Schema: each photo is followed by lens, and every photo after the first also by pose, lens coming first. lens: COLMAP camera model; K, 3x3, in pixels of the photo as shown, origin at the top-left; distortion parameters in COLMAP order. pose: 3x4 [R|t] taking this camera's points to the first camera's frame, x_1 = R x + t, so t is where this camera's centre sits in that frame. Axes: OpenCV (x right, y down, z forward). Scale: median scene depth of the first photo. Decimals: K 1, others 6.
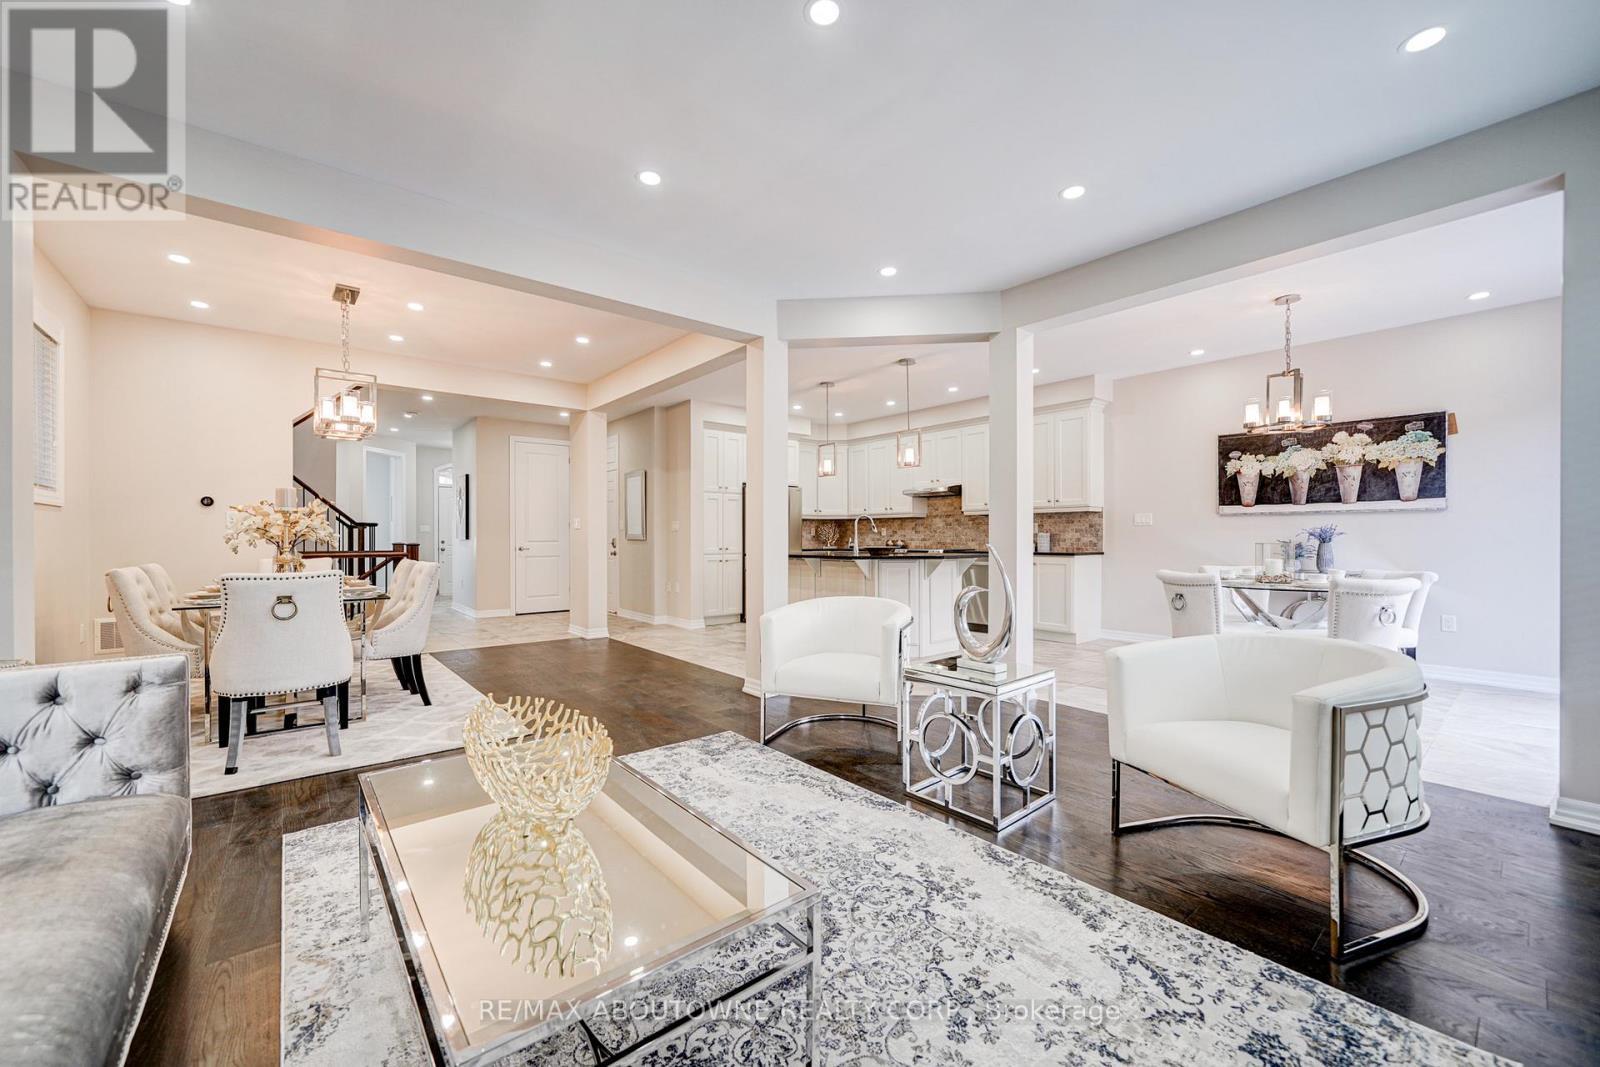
lens RADIAL K [[624.1, 0, 795.8], [0, 624.1, 537.6], [0, 0, 1]] dist [-0.007754, 0.000099]
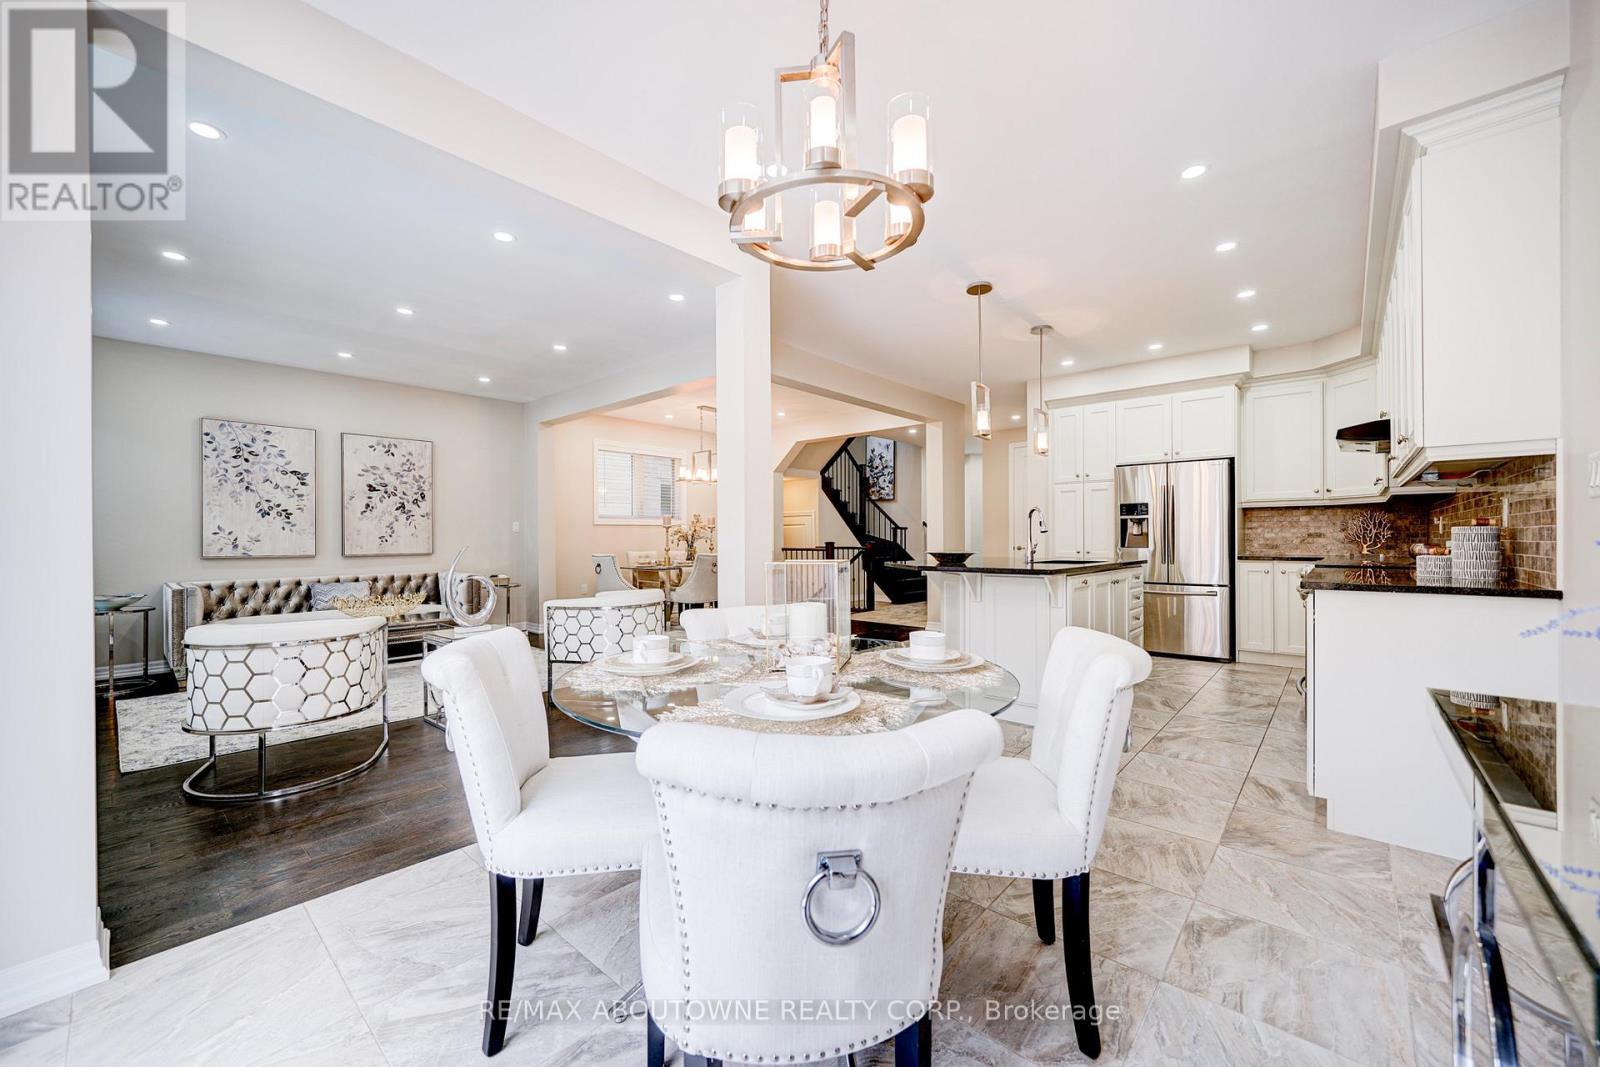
lens RADIAL K [[624.1, 0, 806.0], [0, 624.1, 535.6], [0, 0, 1]] dist [-0.007754, 0.000099]
pose [[0.159167, -0.000936, -0.987251, 0.747864], [0.004909, 0.999988, -0.000156, -0.006045], [0.987239, -0.004821, 0.159170, 0.637909]]
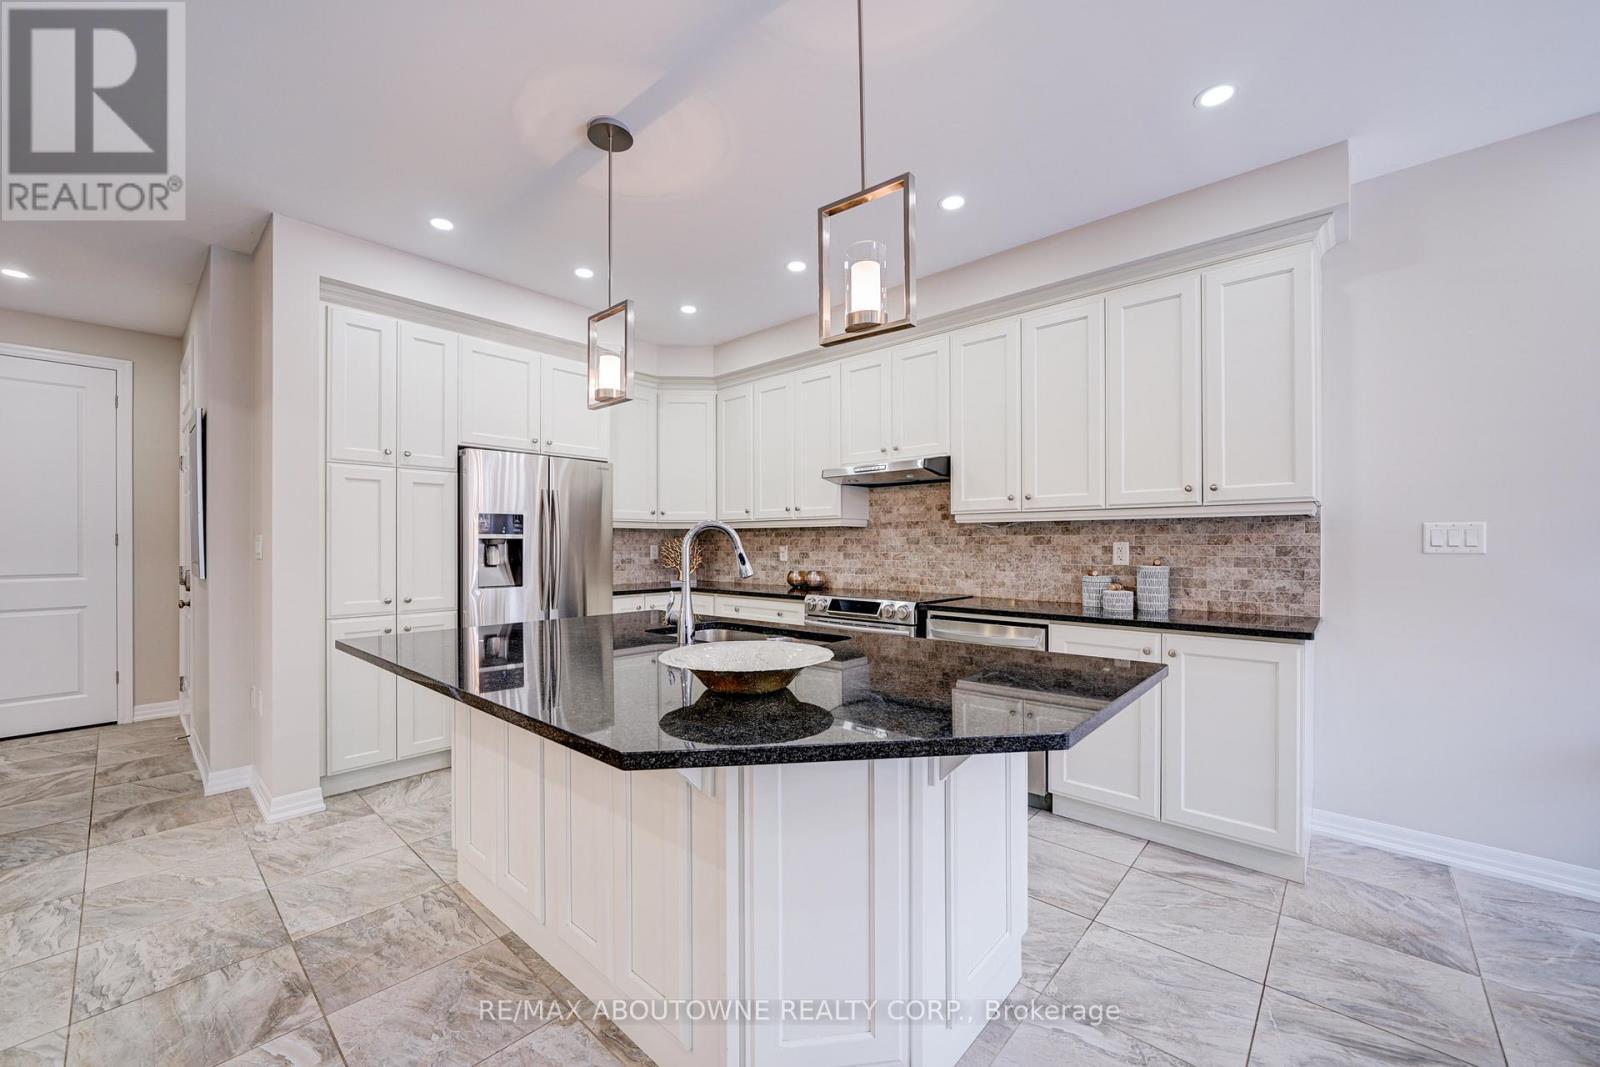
lens RADIAL K [[624.1, 0, 774.9], [0, 624.1, 542.9], [0, 0, 1]] dist [-0.007754, 0.000099]
pose [[0.993254, 0.003241, 0.115912, 0.104034], [-0.002735, 0.999986, -0.004528, -0.023063], [-0.115925, 0.004181, 0.993249, 0.682918]]
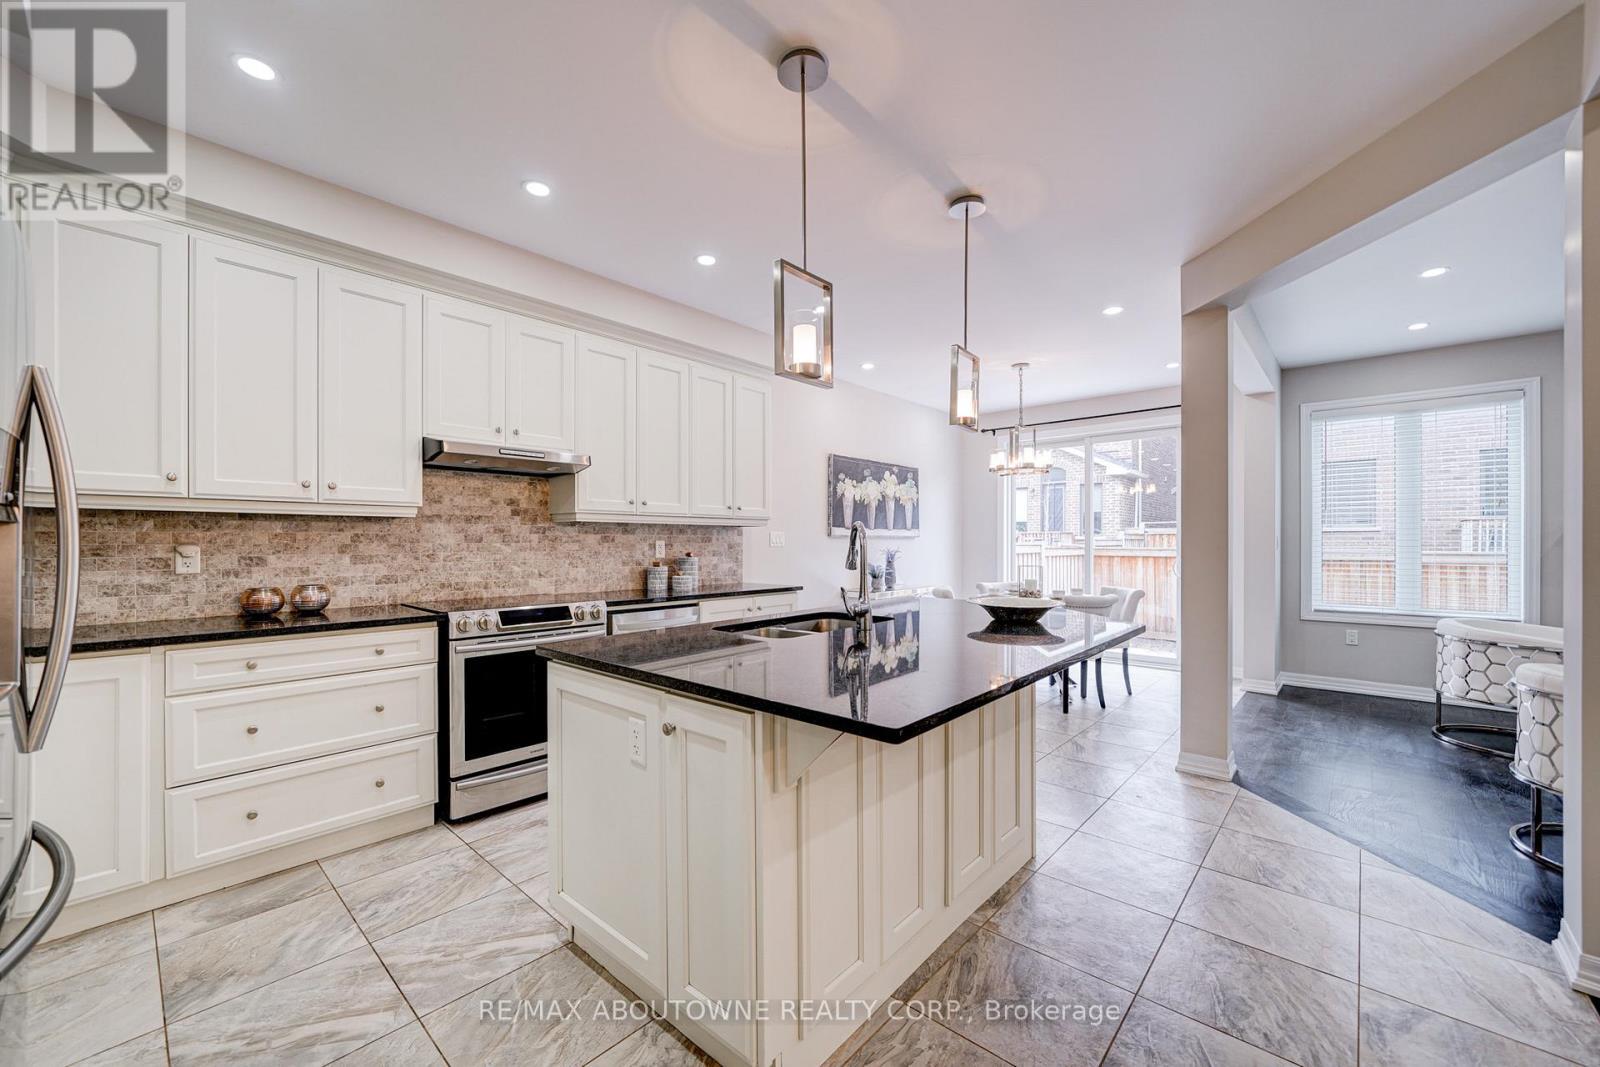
lens RADIAL K [[624.1, 0, 813.0], [0, 624.1, 539.2], [0, 0, 1]] dist [-0.007754, 0.000099]
pose [[-0.149566, 0.009631, 0.988705, -0.256508], [0.005087, 0.999947, -0.008971, -0.021504], [-0.988739, 0.003688, -0.149607, 1.089550]]
